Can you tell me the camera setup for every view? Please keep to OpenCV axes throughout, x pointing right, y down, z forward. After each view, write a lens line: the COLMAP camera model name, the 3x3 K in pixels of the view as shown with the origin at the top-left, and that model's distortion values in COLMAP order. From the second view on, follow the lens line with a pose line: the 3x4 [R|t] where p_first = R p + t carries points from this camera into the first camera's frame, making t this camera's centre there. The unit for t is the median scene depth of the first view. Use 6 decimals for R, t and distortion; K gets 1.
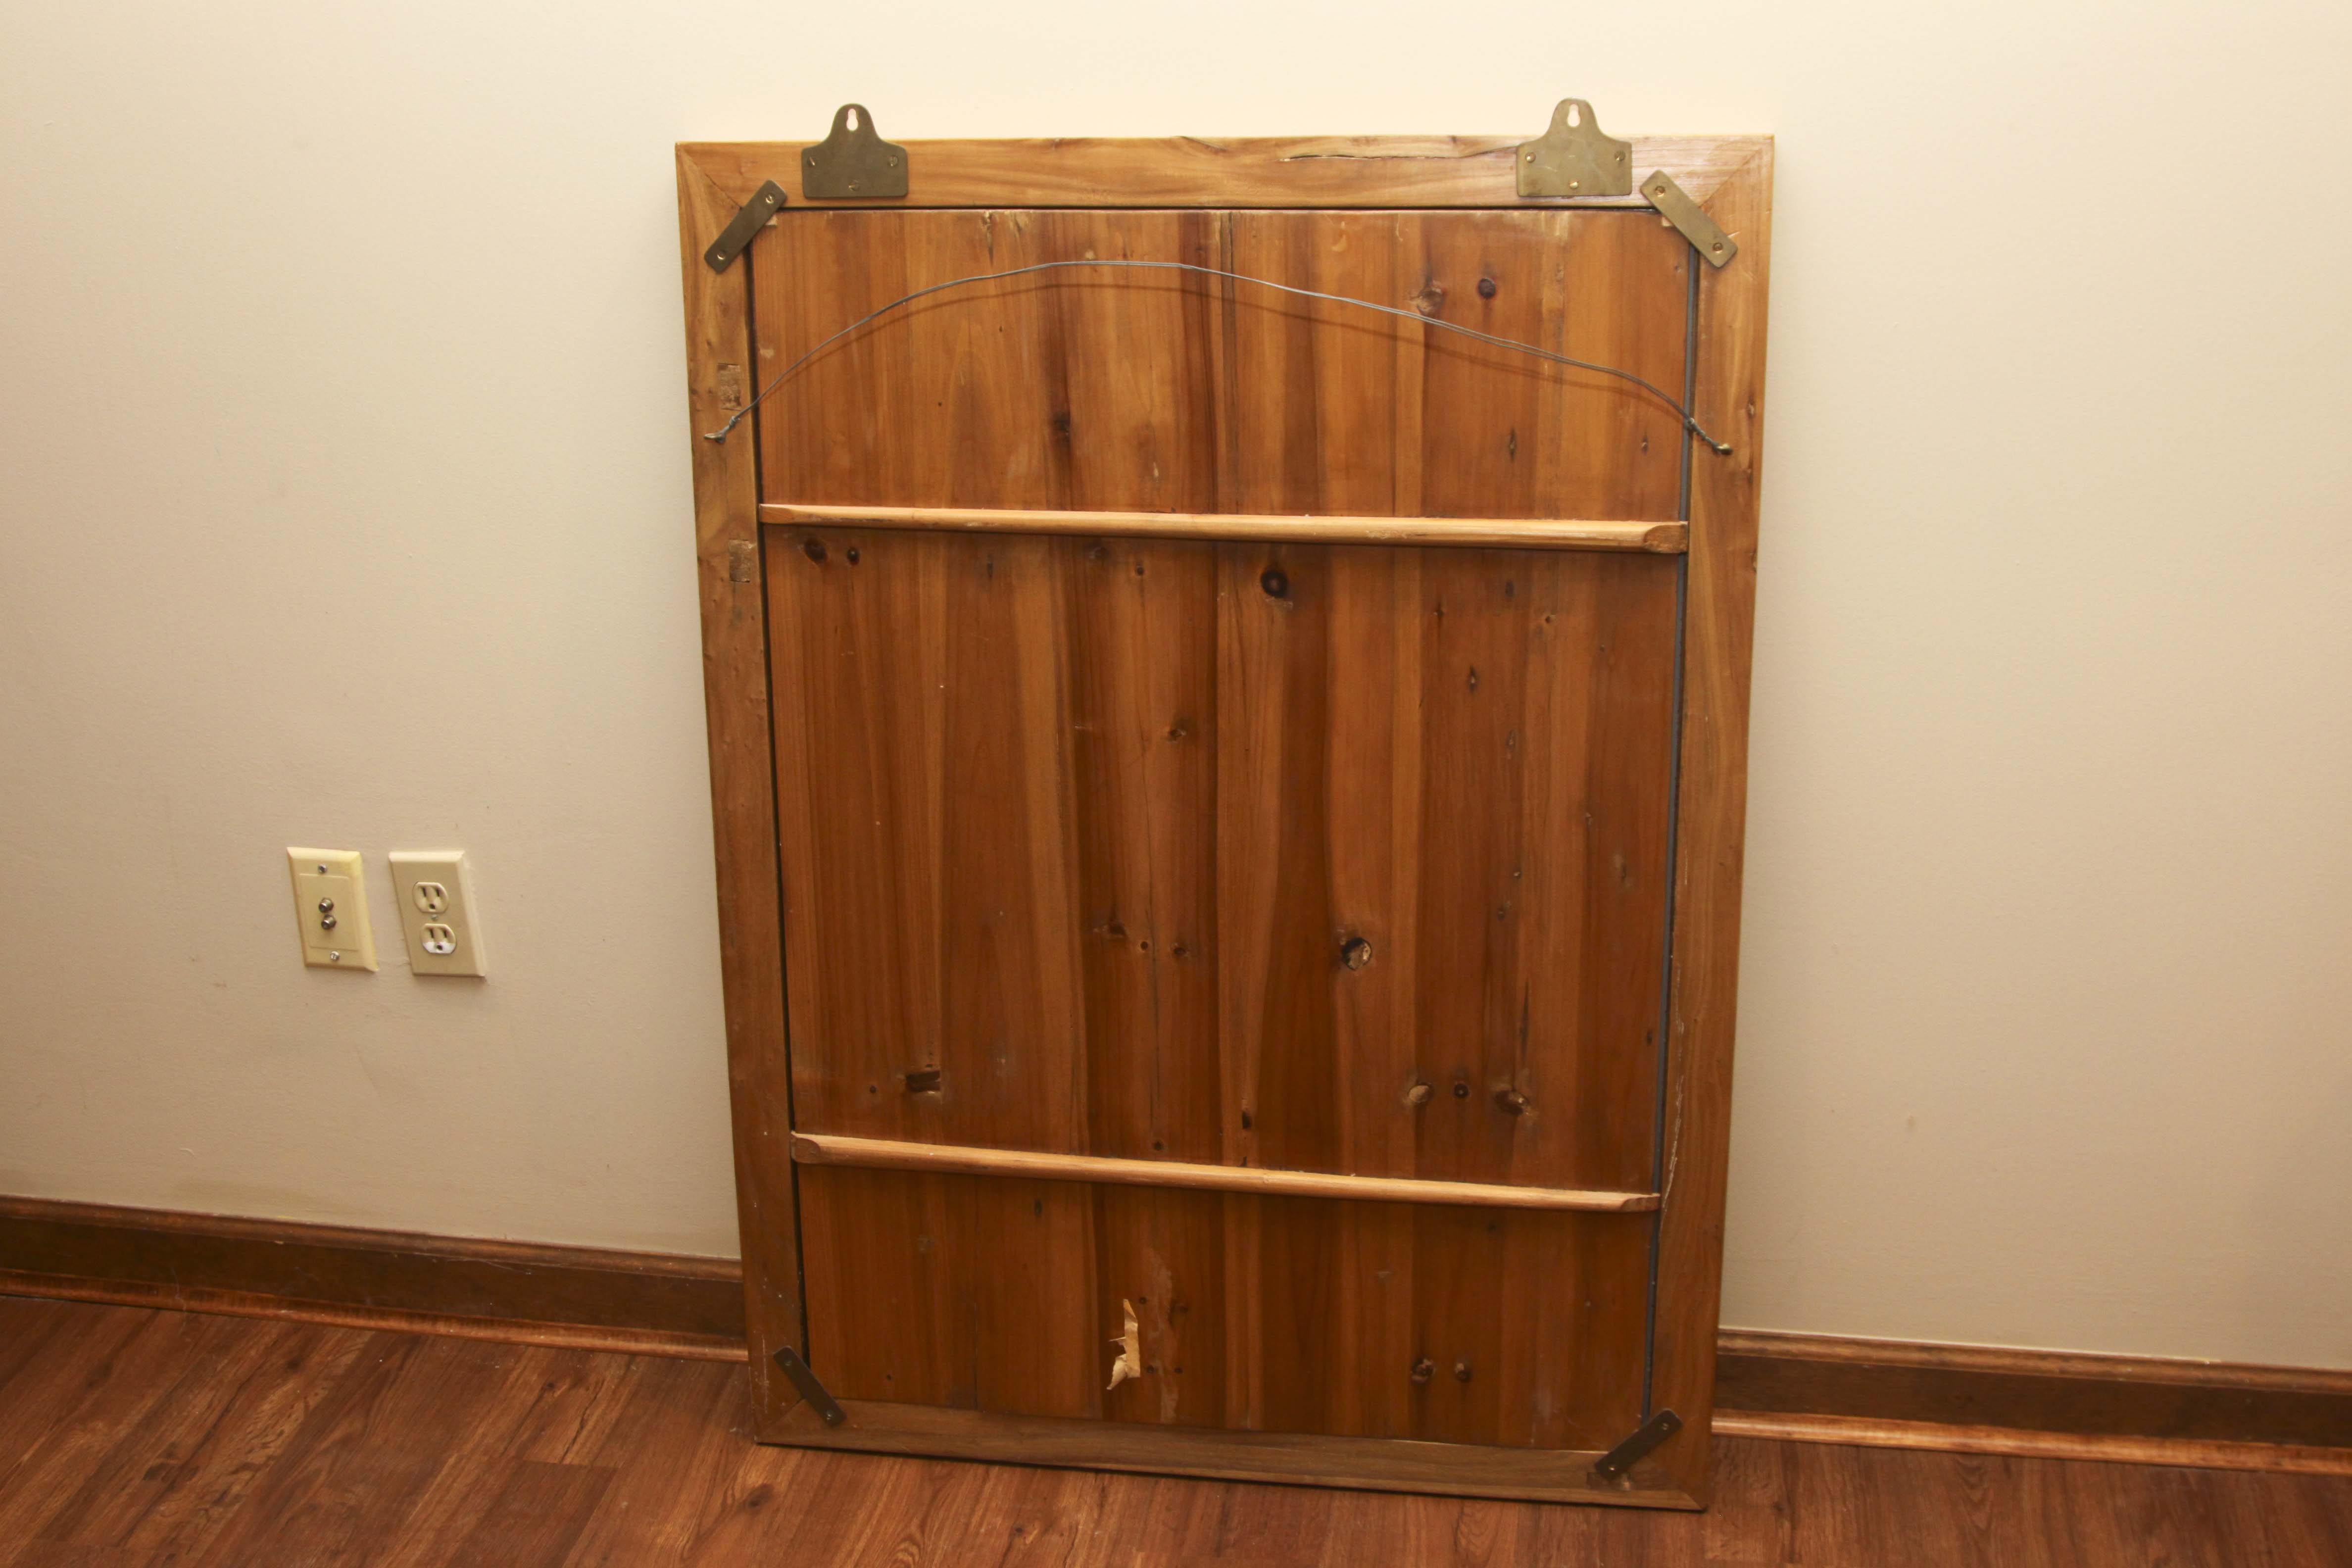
lens RADIAL K [[2687.0, 0, 1176.0], [0, 2687.0, 784.0], [0, 0, 1]] dist [-0.101194, 0.040941]
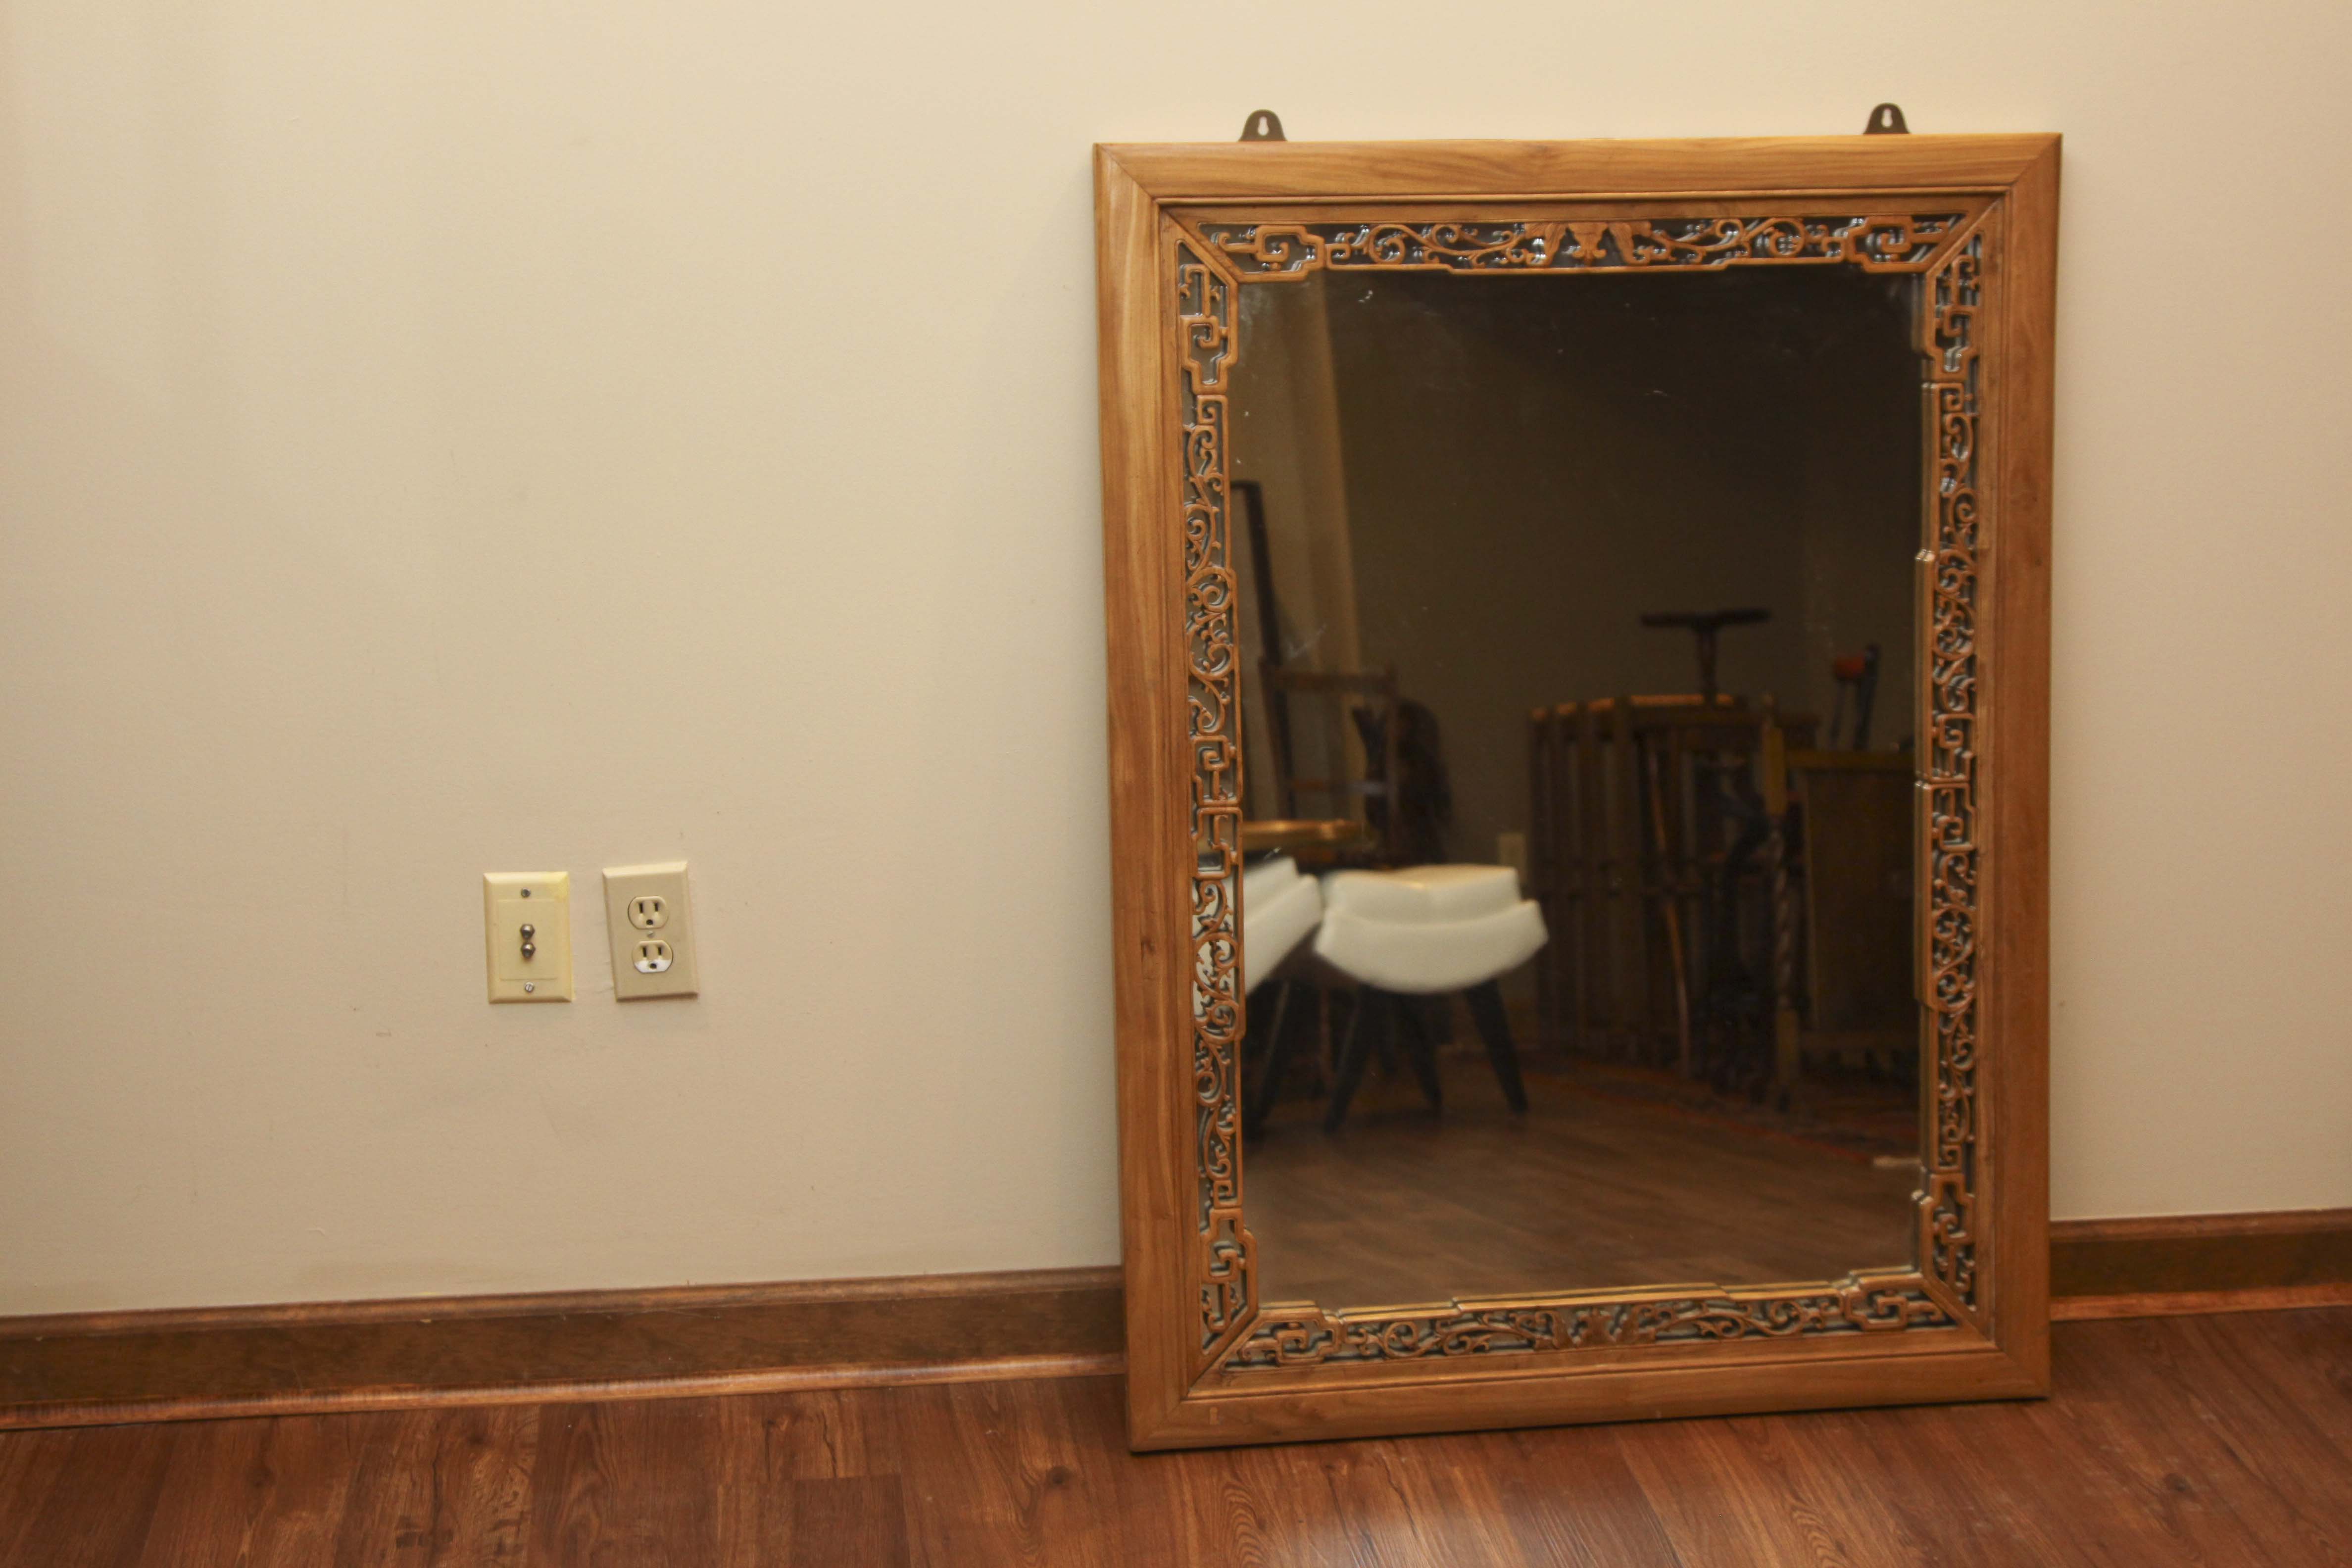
lens RADIAL K [[3665.4, 0, 1176.0], [0, 3665.4, 784.0], [0, 0, 1]] dist [-0.002686, 0.012382]
pose [[0.955051, -0.051994, 0.291845, -0.497523], [0.082436, 0.992248, -0.092992, 0.140339], [-0.284747, 0.112871, 0.951934, -0.347358]]
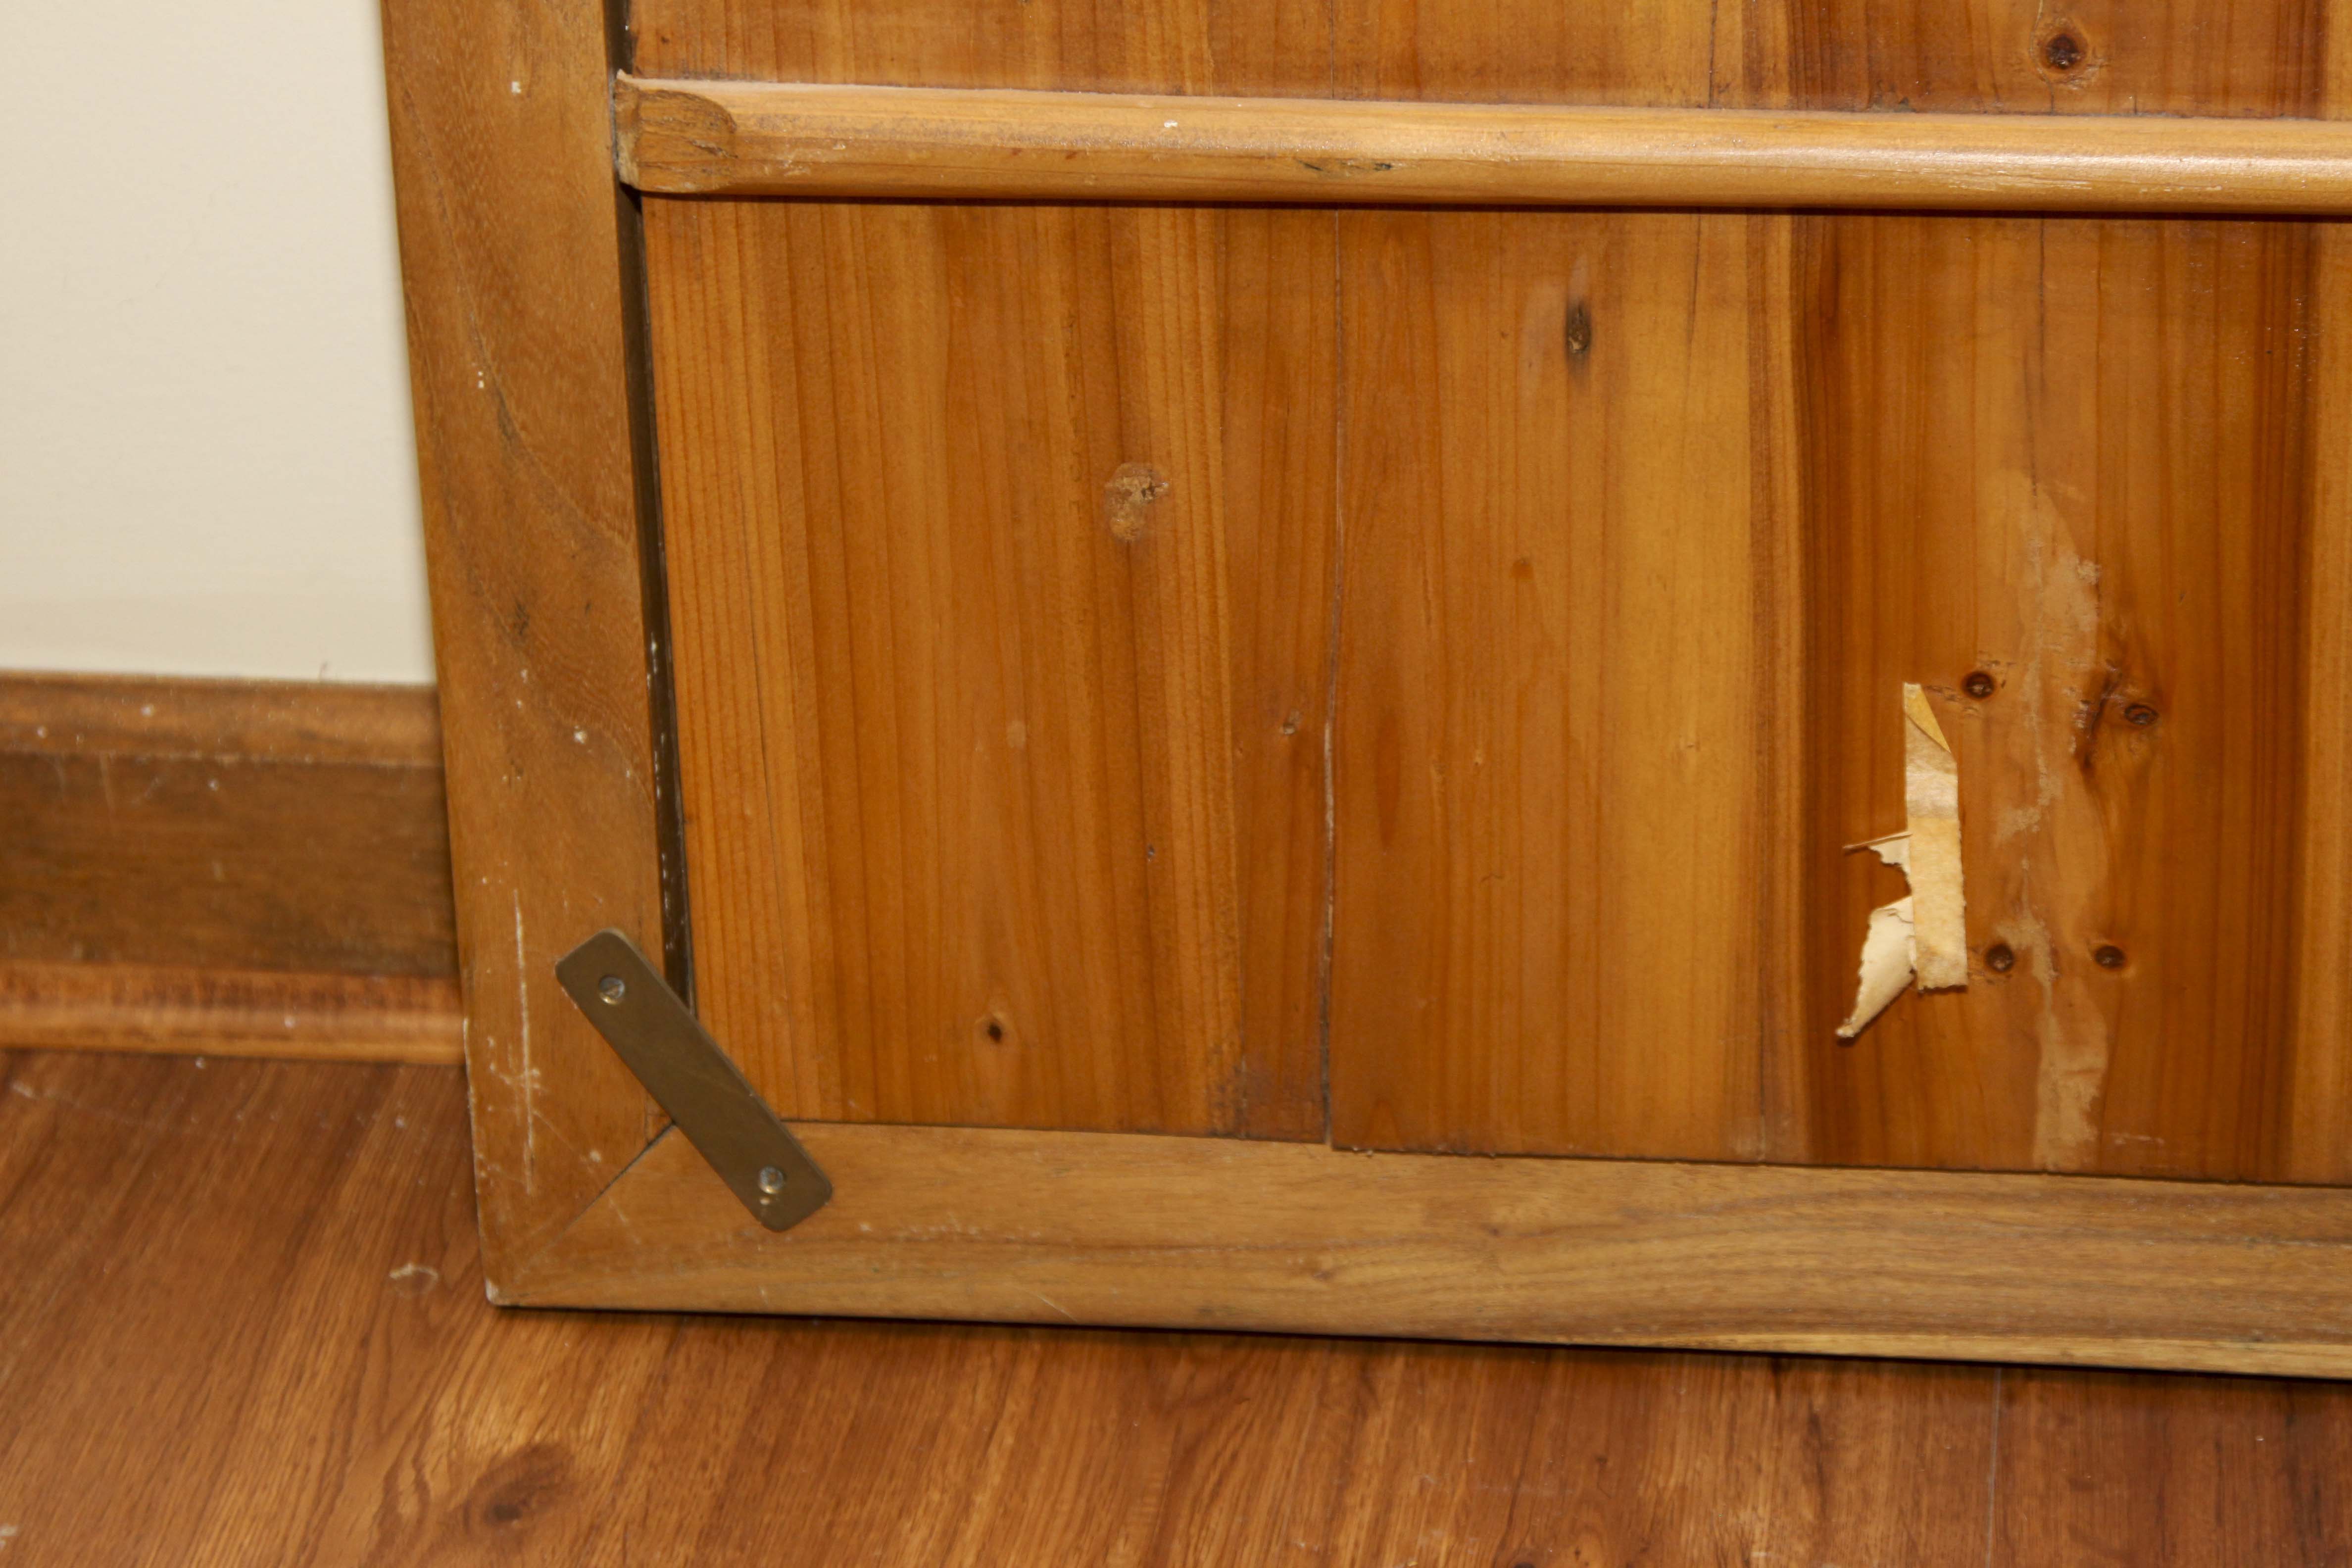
lens RADIAL K [[6062.9, 0, 1176.0], [0, 6062.9, 784.0], [0, 0, 1]] dist [0.186682, 0.013107]
pose [[0.999774, -0.021209, -0.001377, -0.087752], [0.021252, 0.996758, 0.077599, 0.150197], [-0.000273, -0.077611, 0.996984, 0.394023]]
